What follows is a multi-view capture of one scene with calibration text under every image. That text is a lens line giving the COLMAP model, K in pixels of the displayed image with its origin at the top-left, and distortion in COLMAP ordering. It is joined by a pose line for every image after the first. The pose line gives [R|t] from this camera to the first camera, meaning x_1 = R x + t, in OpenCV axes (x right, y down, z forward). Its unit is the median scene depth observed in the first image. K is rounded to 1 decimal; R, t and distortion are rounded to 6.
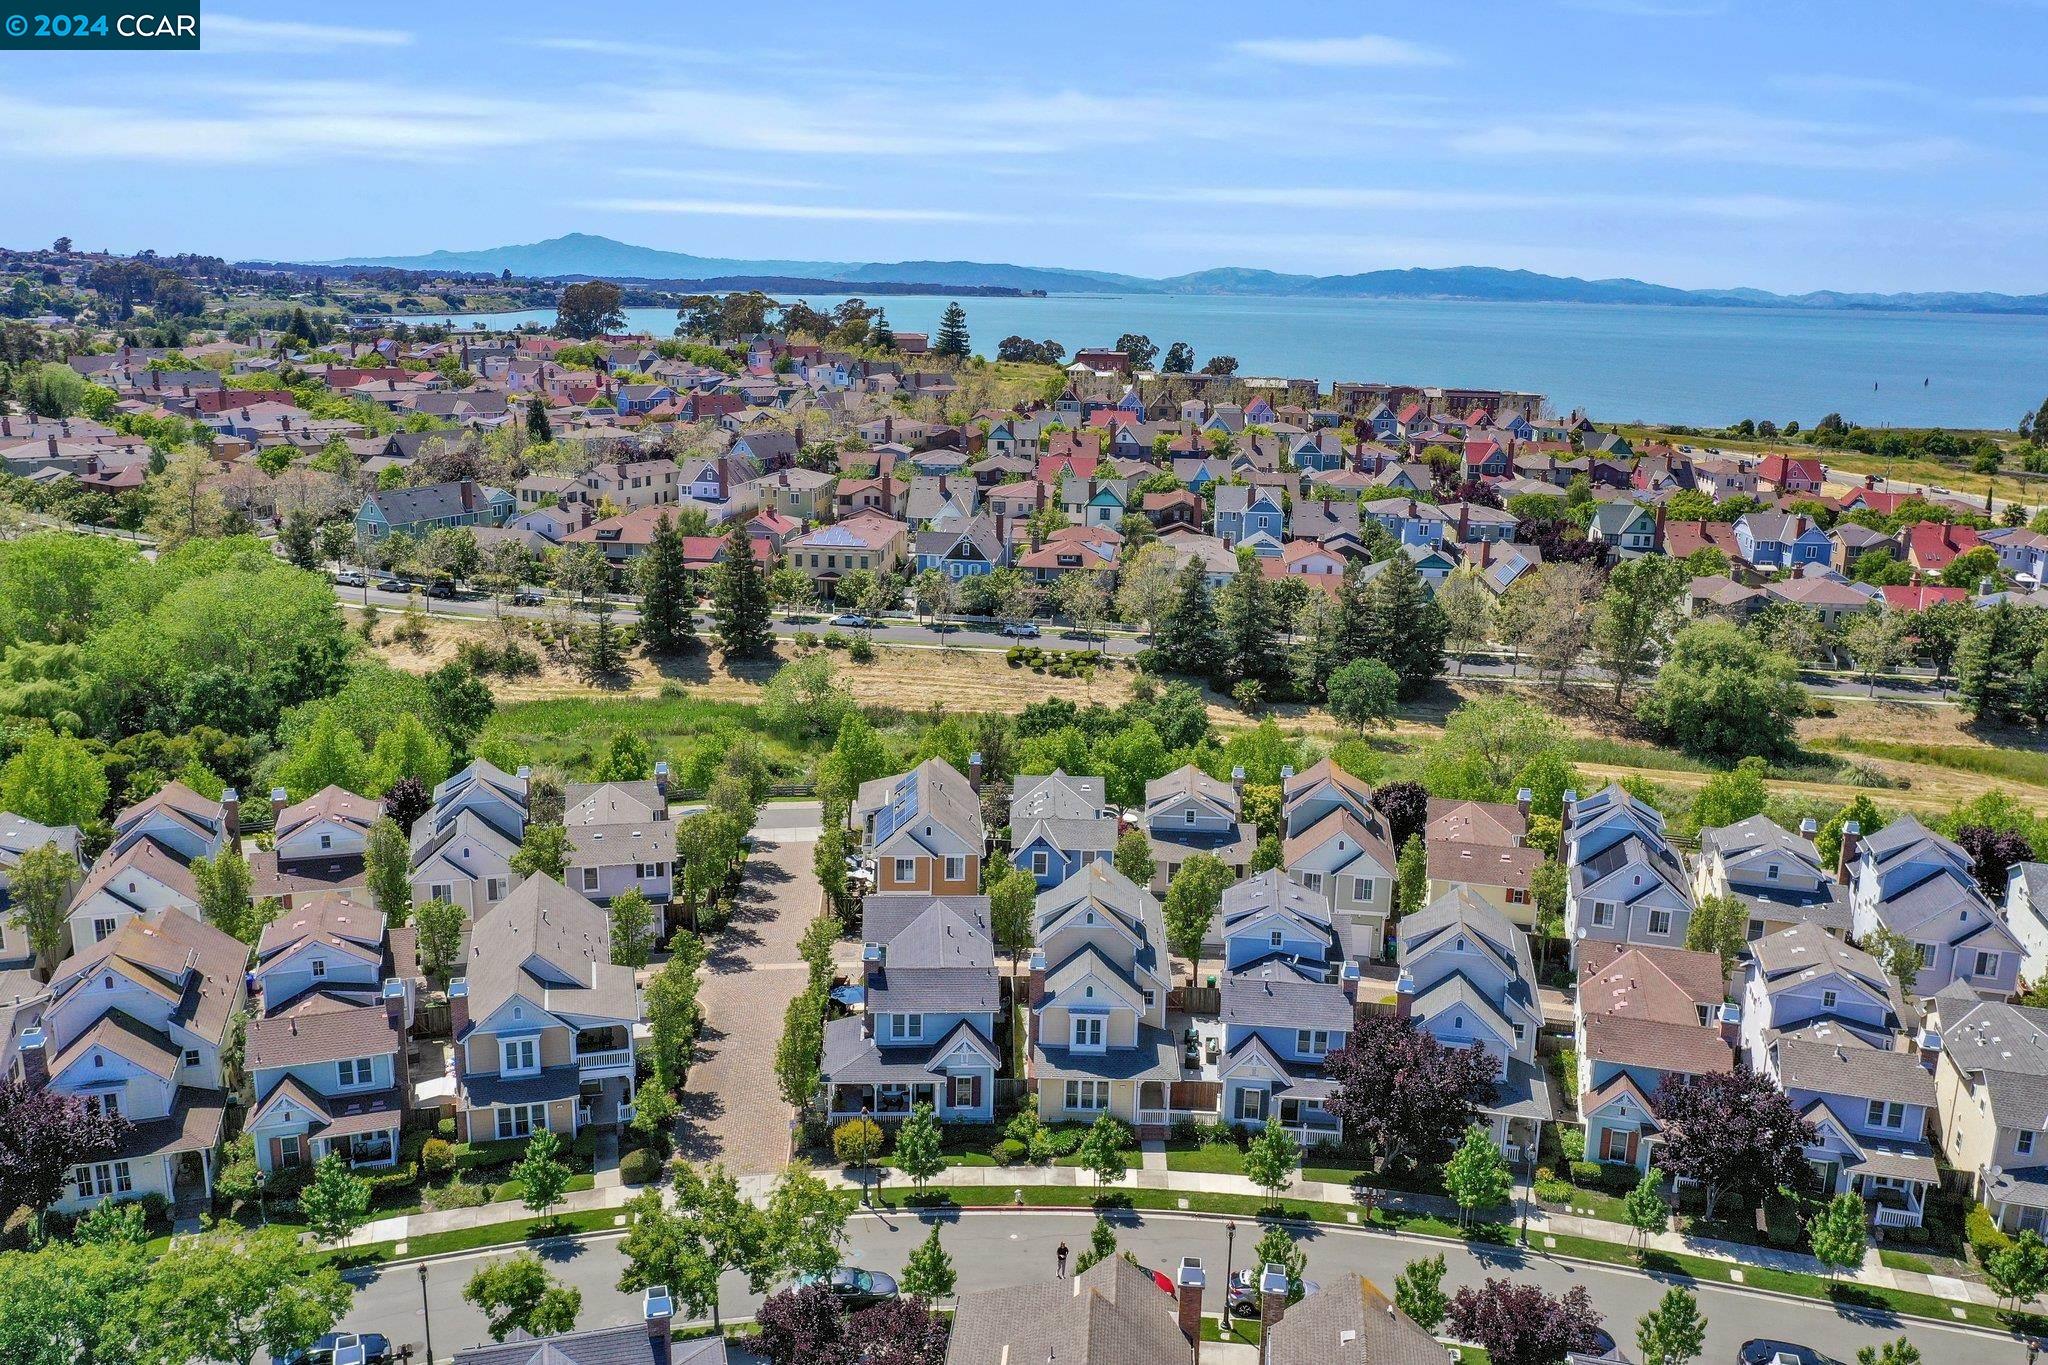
lens RADIAL K [[1610.9, 0, 1030.4], [0, 1610.9, 675.5], [0, 0, 1]] dist [-0.007710, -0.000685]
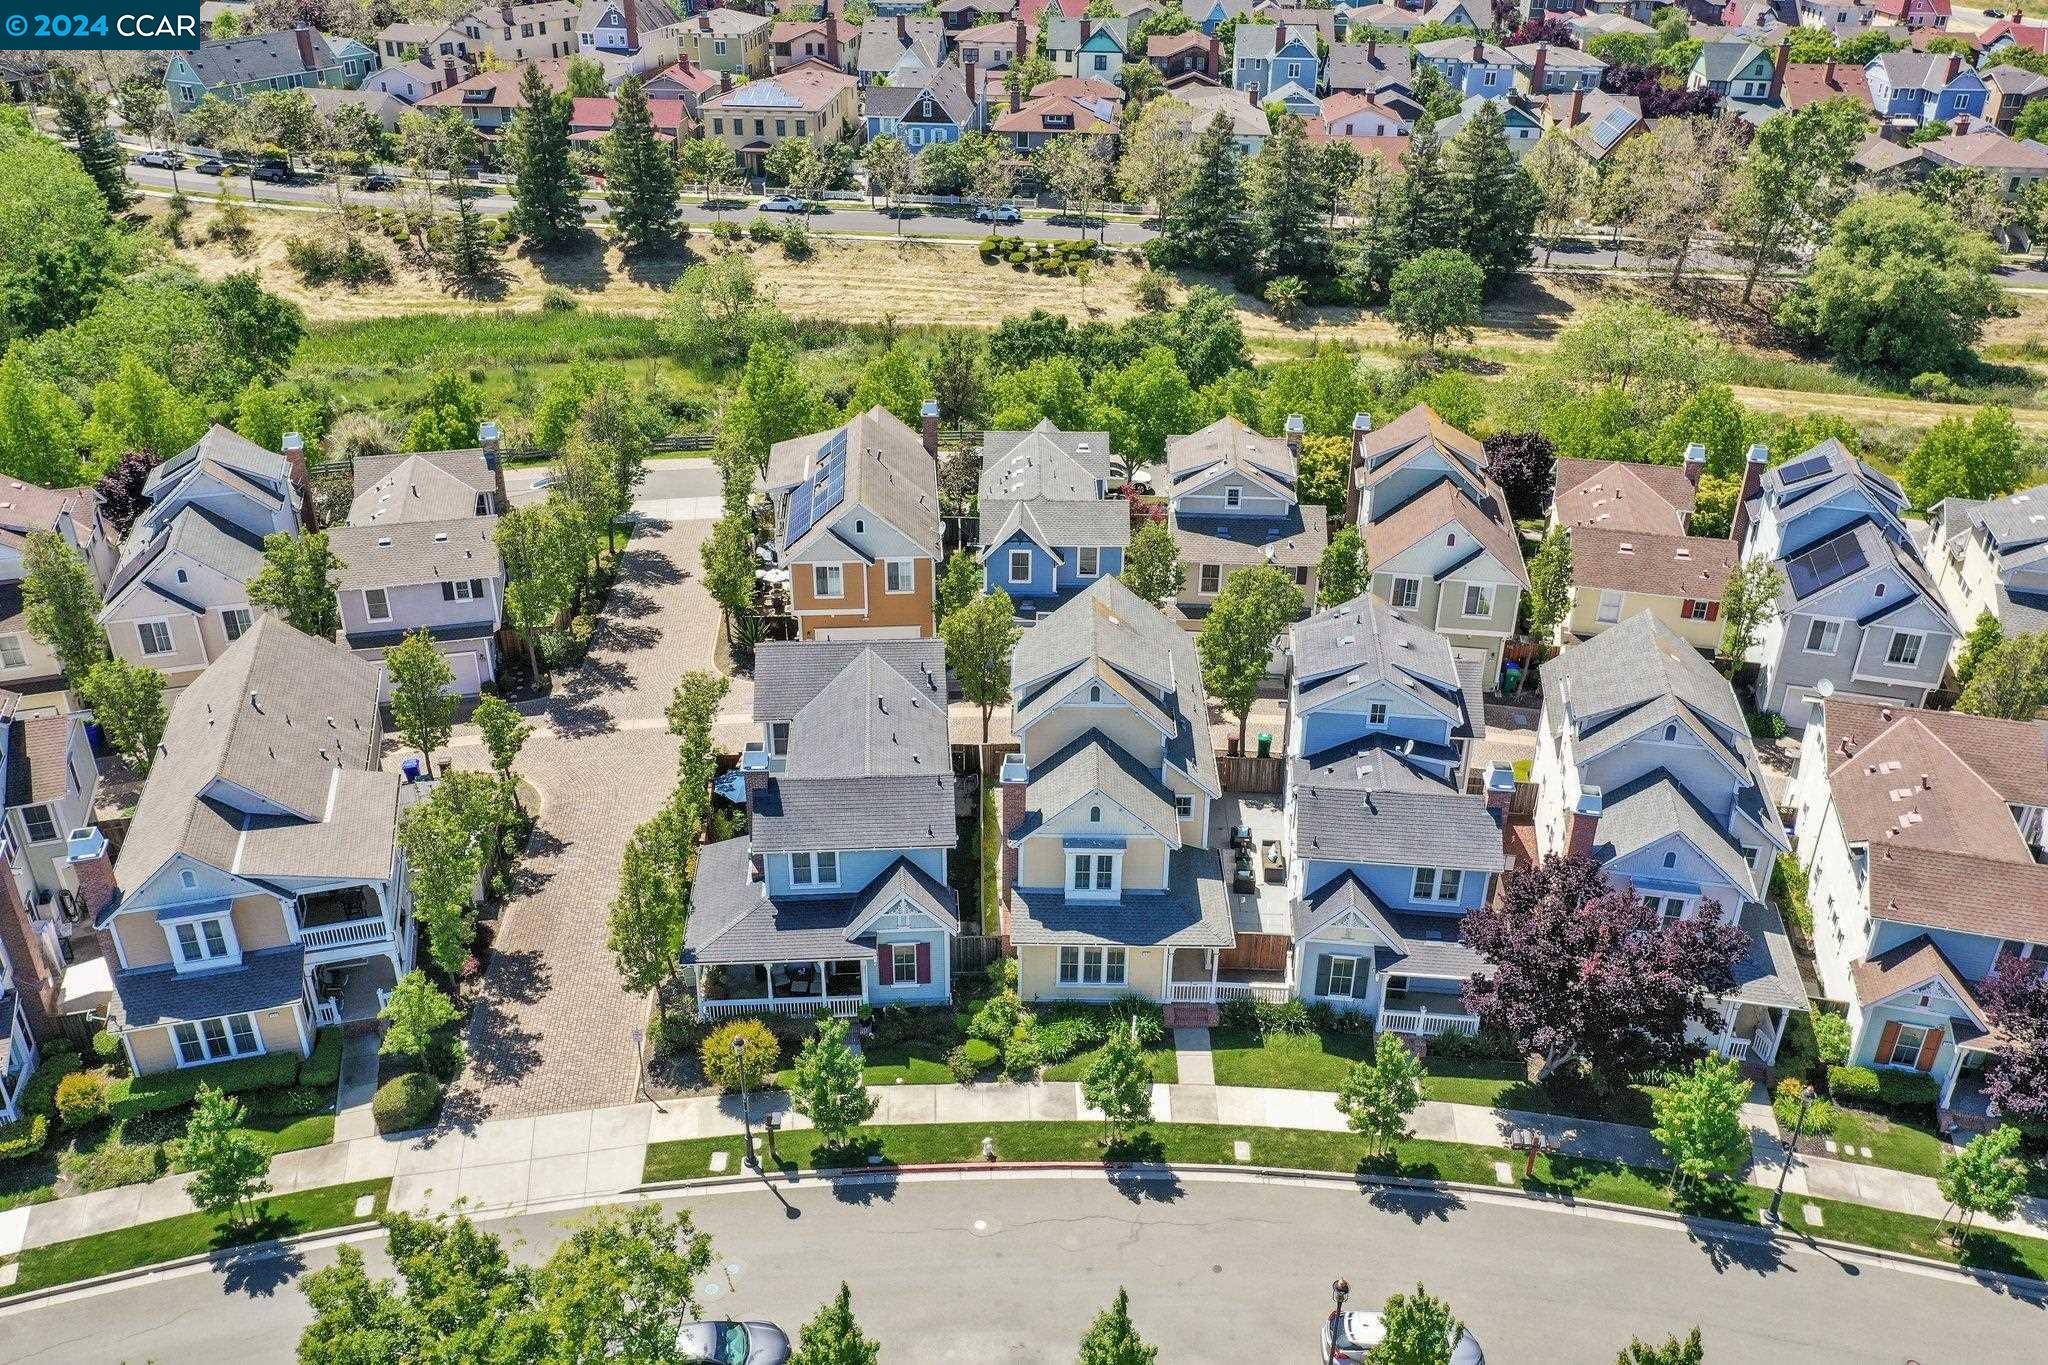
lens RADIAL K [[1610.9, 0, 1030.4], [0, 1610.9, 675.5], [0, 0, 1]] dist [-0.007710, -0.000685]
pose [[0.999889, -0.014371, 0.003934, 0.005210], [0.012901, 0.967141, 0.253914, -0.012630], [-0.007453, -0.253835, 0.967219, 0.227193]]
